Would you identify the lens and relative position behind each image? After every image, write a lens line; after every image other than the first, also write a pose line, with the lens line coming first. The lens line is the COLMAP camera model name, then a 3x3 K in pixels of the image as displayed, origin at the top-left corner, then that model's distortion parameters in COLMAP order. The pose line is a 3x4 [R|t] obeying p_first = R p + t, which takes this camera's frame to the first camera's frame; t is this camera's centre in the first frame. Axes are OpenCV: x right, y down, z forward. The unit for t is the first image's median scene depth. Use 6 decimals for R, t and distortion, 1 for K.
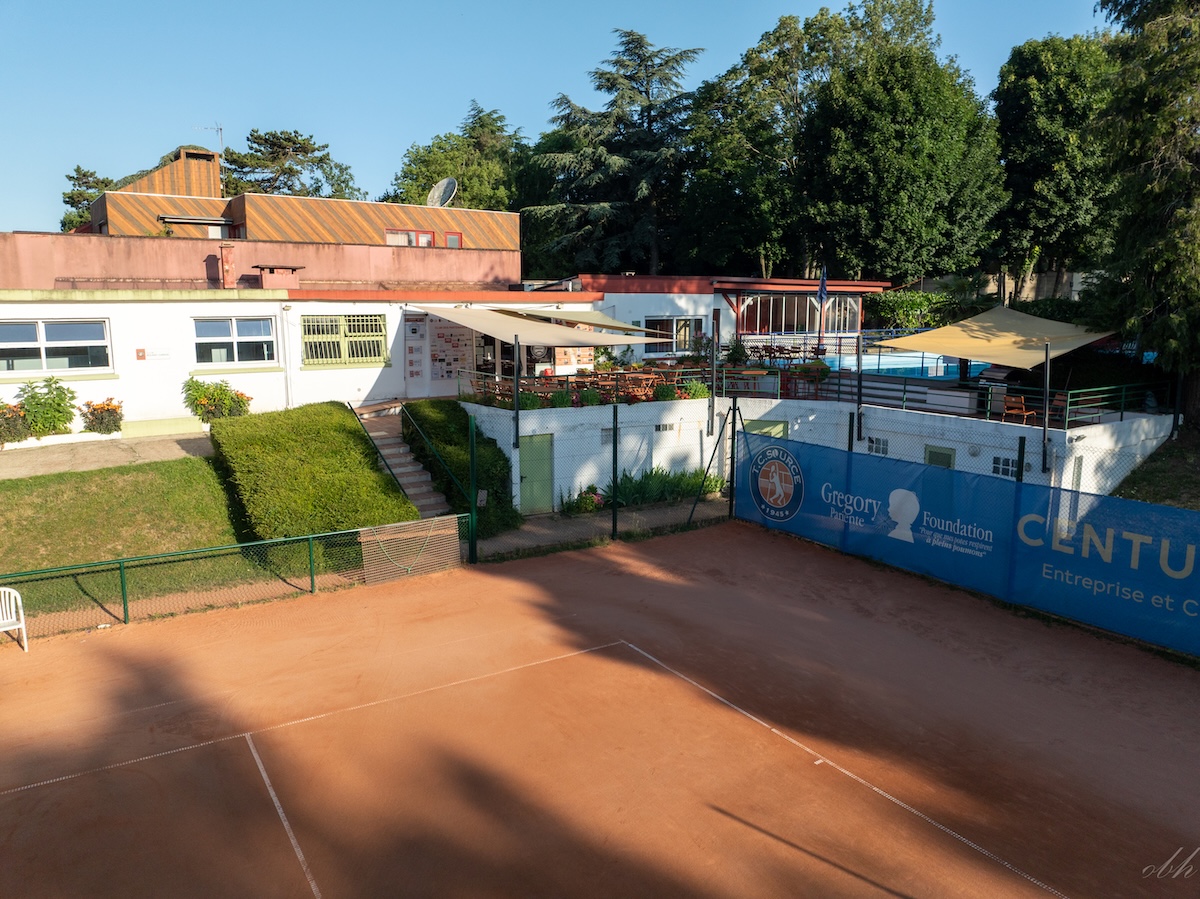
lens RADIAL K [[835.7, 0, 600.0], [0, 835.7, 449.5], [0, 0, 1]] dist [-0.042237, 0.001132]
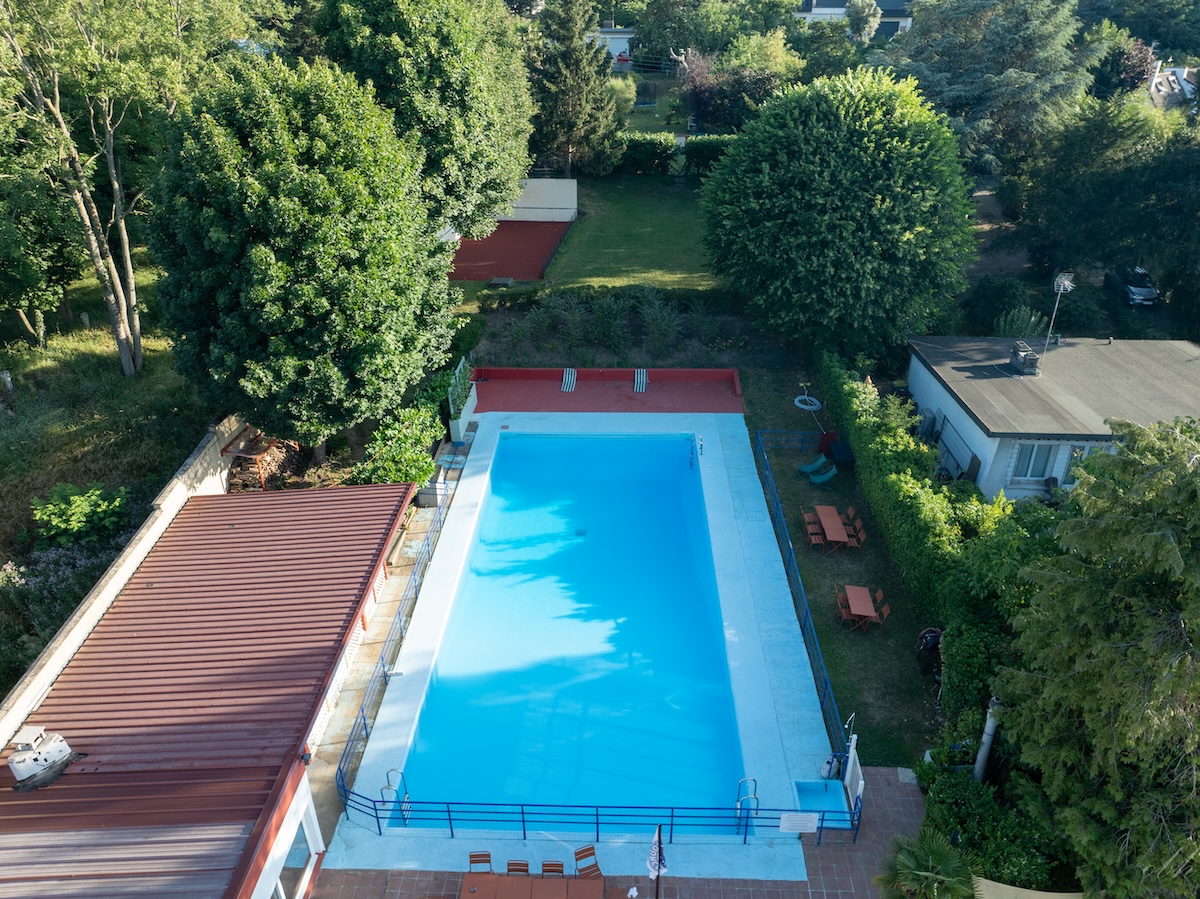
lens RADIAL K [[835.7, 0, 600.0], [0, 835.7, 449.5], [0, 0, 1]] dist [-0.042237, 0.001132]
pose [[0.574304, -0.387482, 0.721133, -0.056793], [0.142800, 0.914801, 0.377819, -0.563622], [-0.806091, -0.114005, 0.580707, 0.591552]]
